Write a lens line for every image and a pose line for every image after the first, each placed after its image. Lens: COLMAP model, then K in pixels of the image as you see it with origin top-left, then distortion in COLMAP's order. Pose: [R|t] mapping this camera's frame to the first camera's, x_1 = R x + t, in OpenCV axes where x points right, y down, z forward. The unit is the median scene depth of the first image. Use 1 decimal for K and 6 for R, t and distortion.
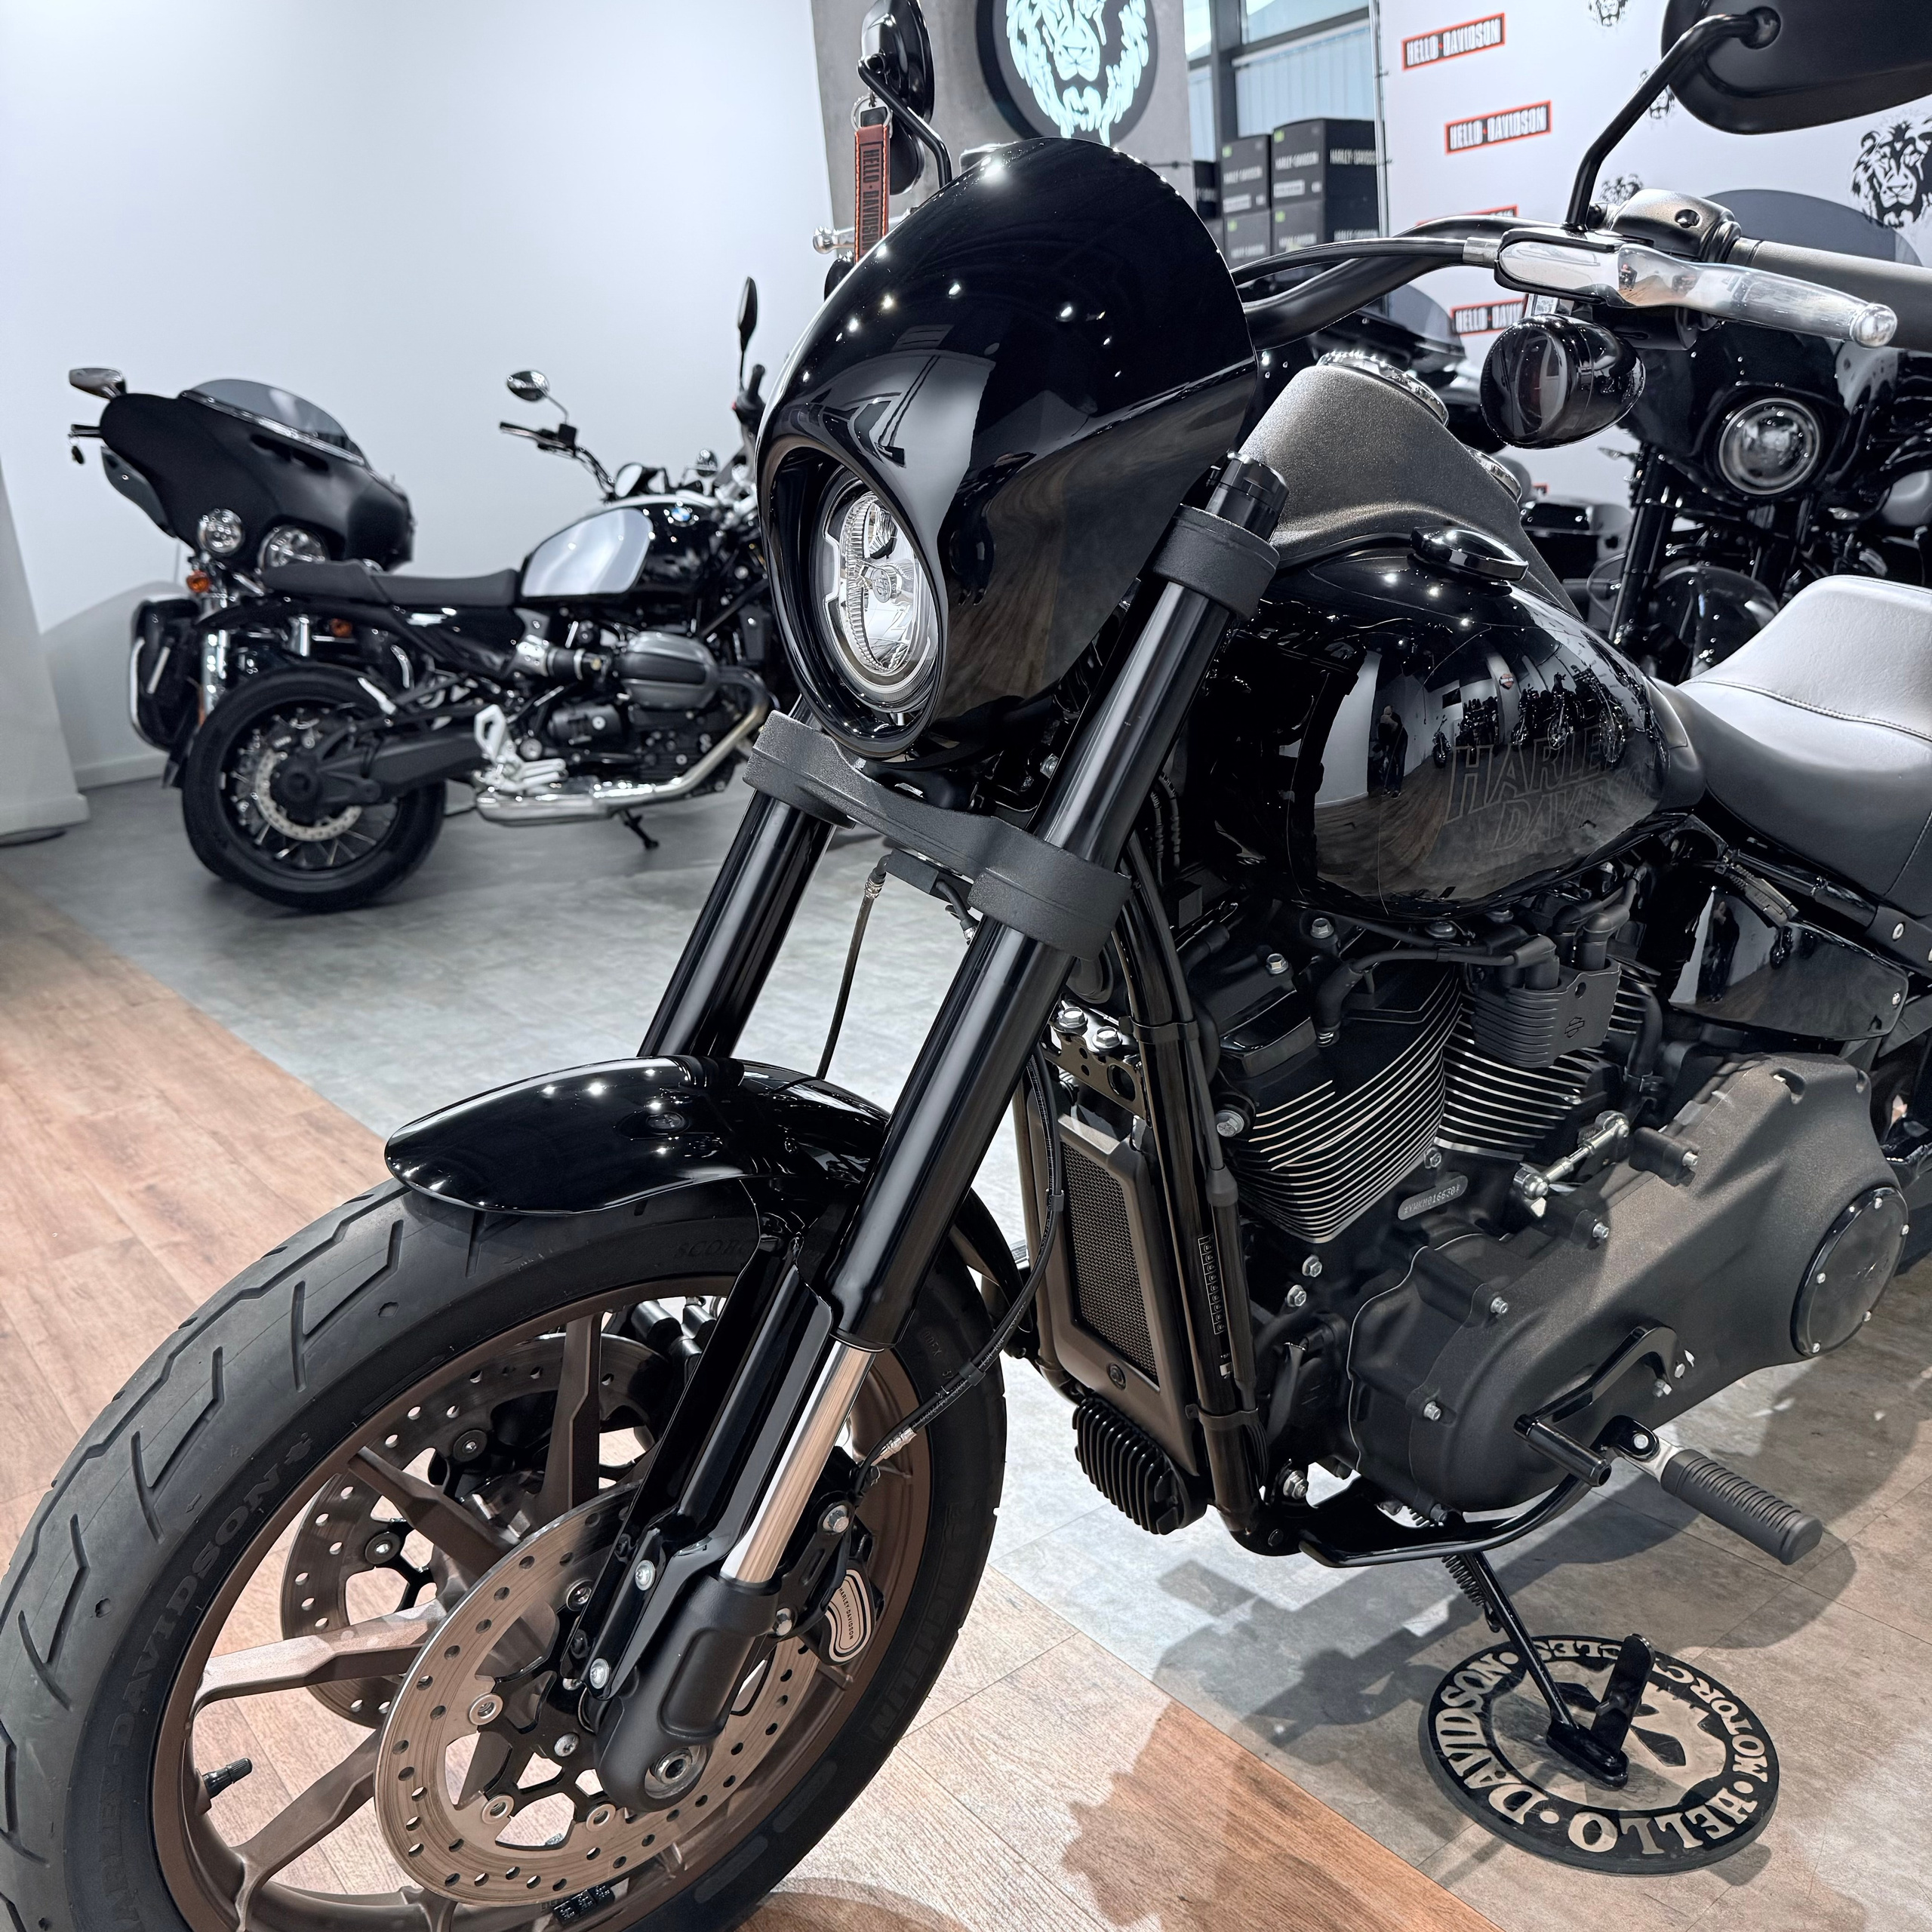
lens RADIAL K [[1836.5, 0, 957.1], [0, 1836.5, 968.0], [0, 0, 1]] dist [0.021793, -0.047382]
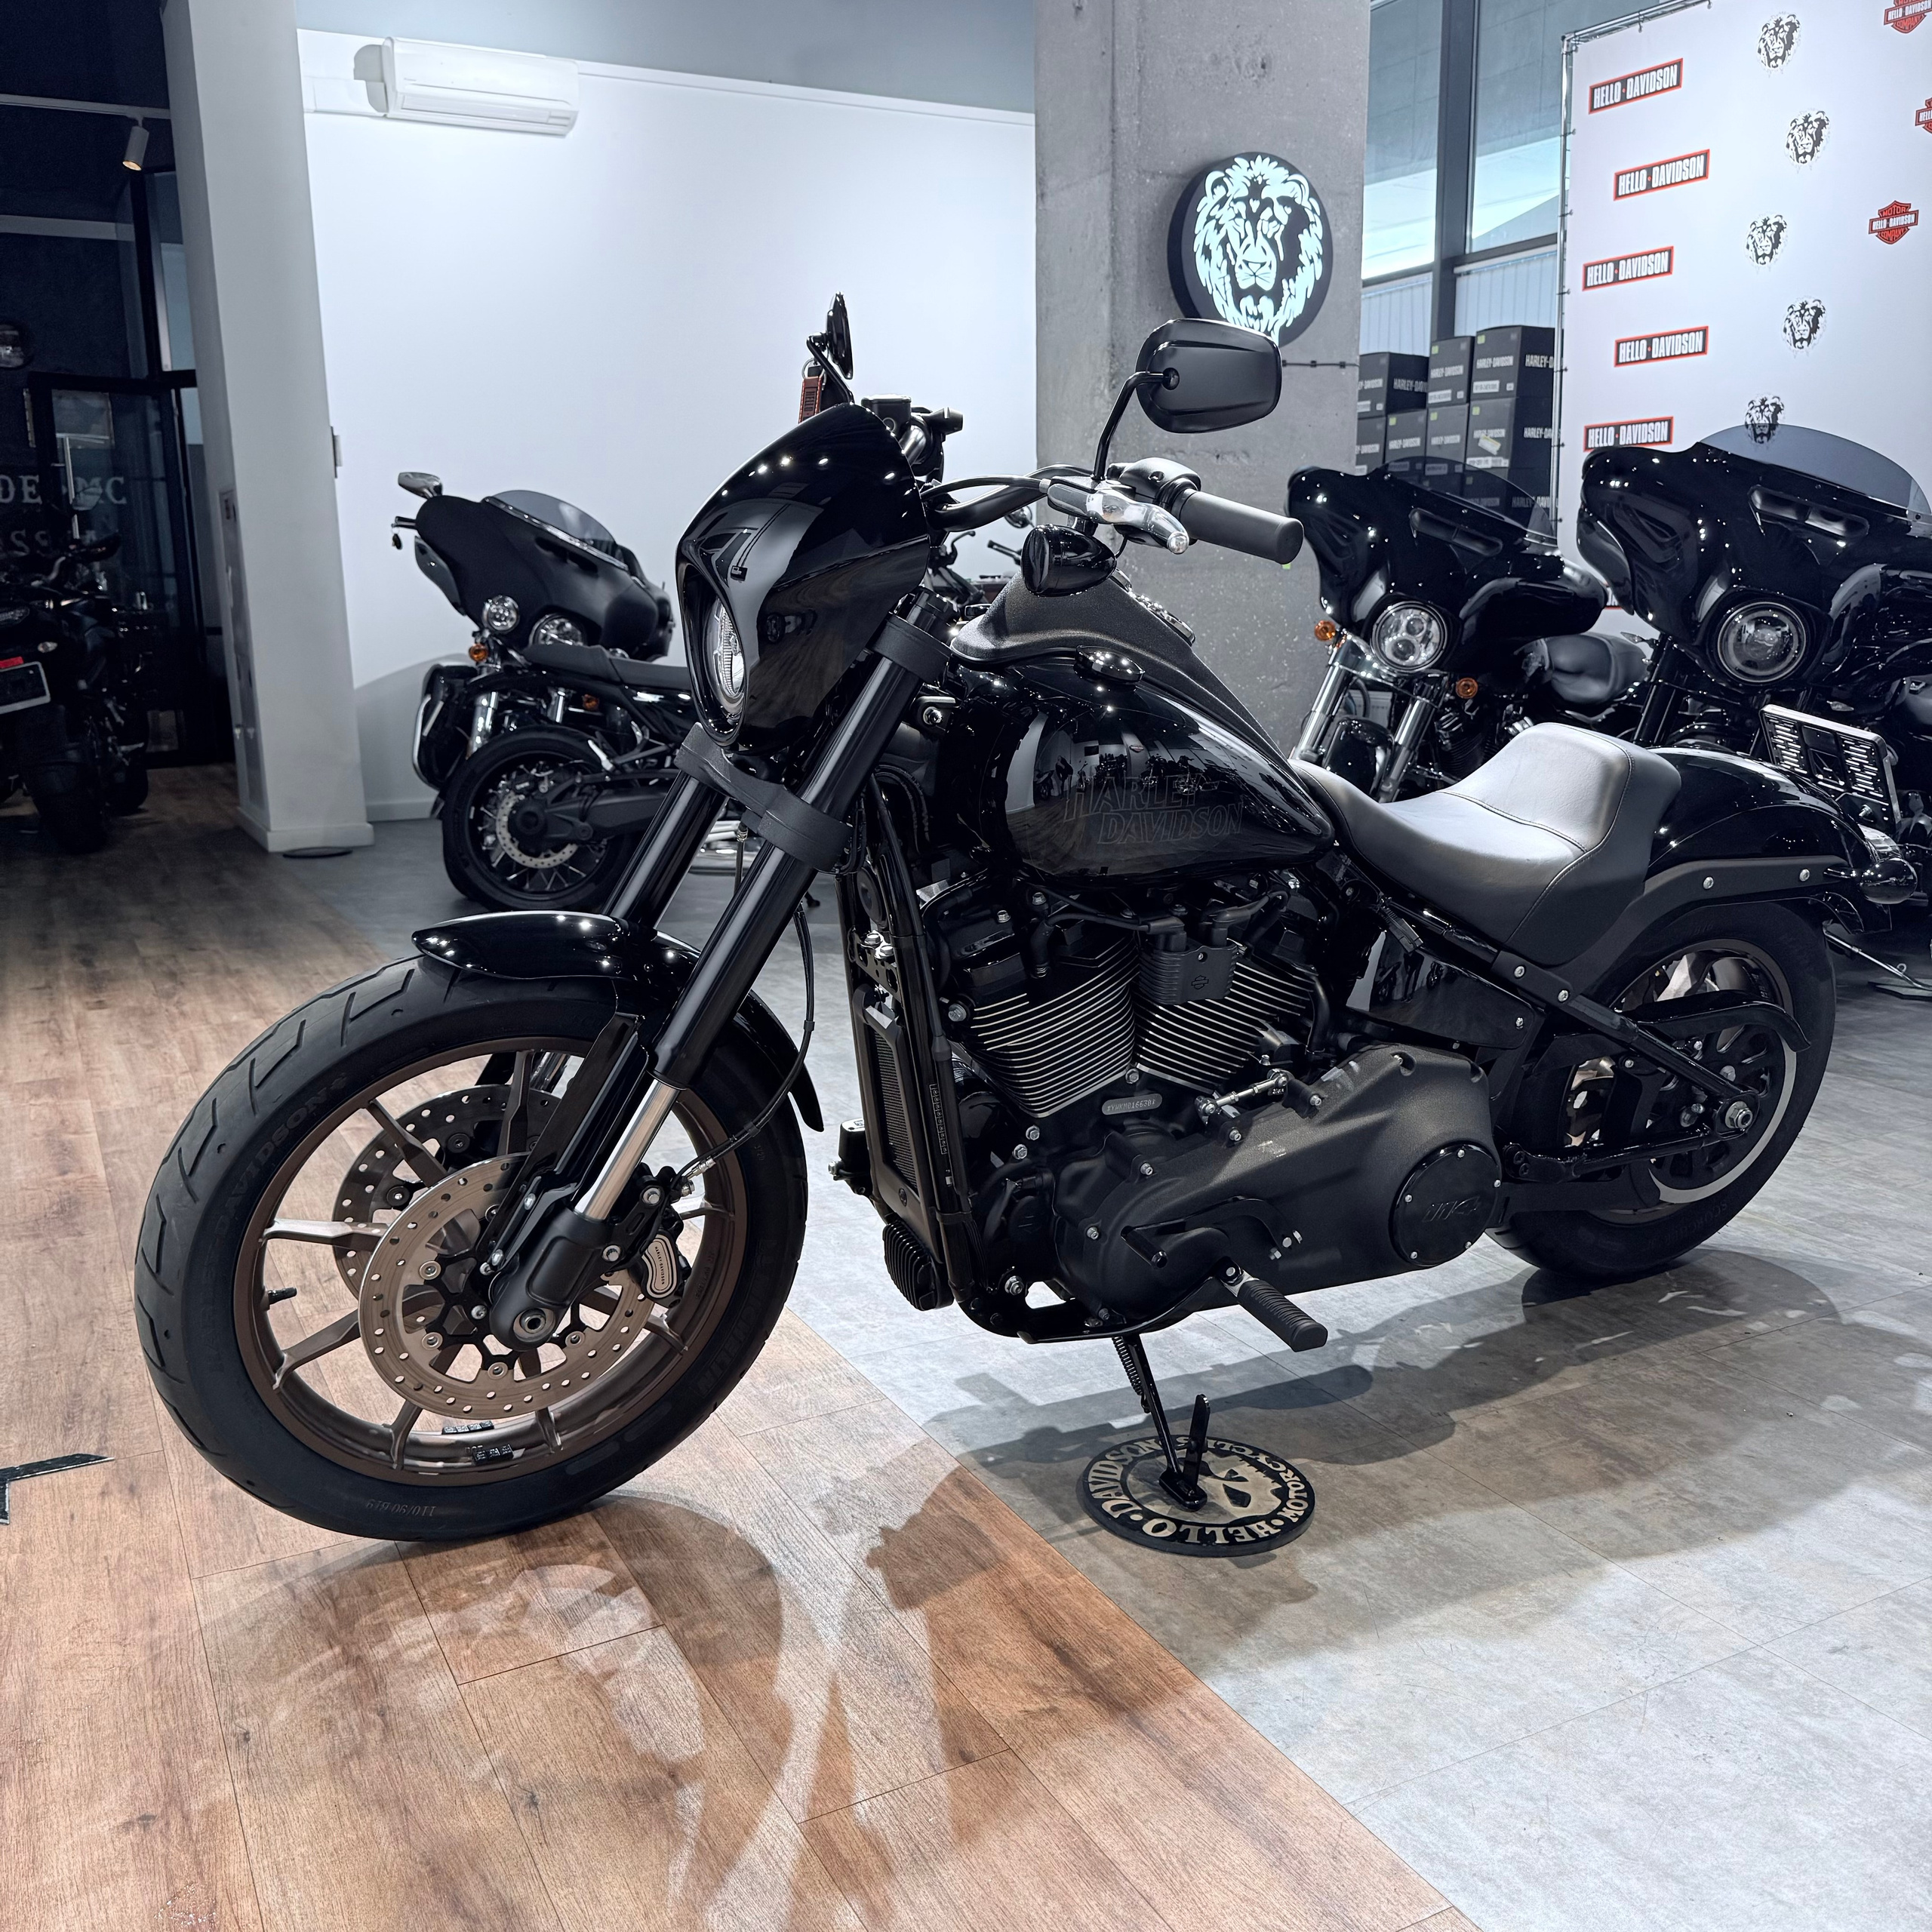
lens RADIAL K [[1790.6, 0, 951.6], [0, 1790.6, 966.8], [0, 0, 1]] dist [0.143156, -0.290435]
pose [[0.984361, 0.107561, -0.139516, 0.096485], [-0.117158, 0.991146, -0.062476, 0.038706], [0.131561, 0.077844, 0.988247, -0.141412]]
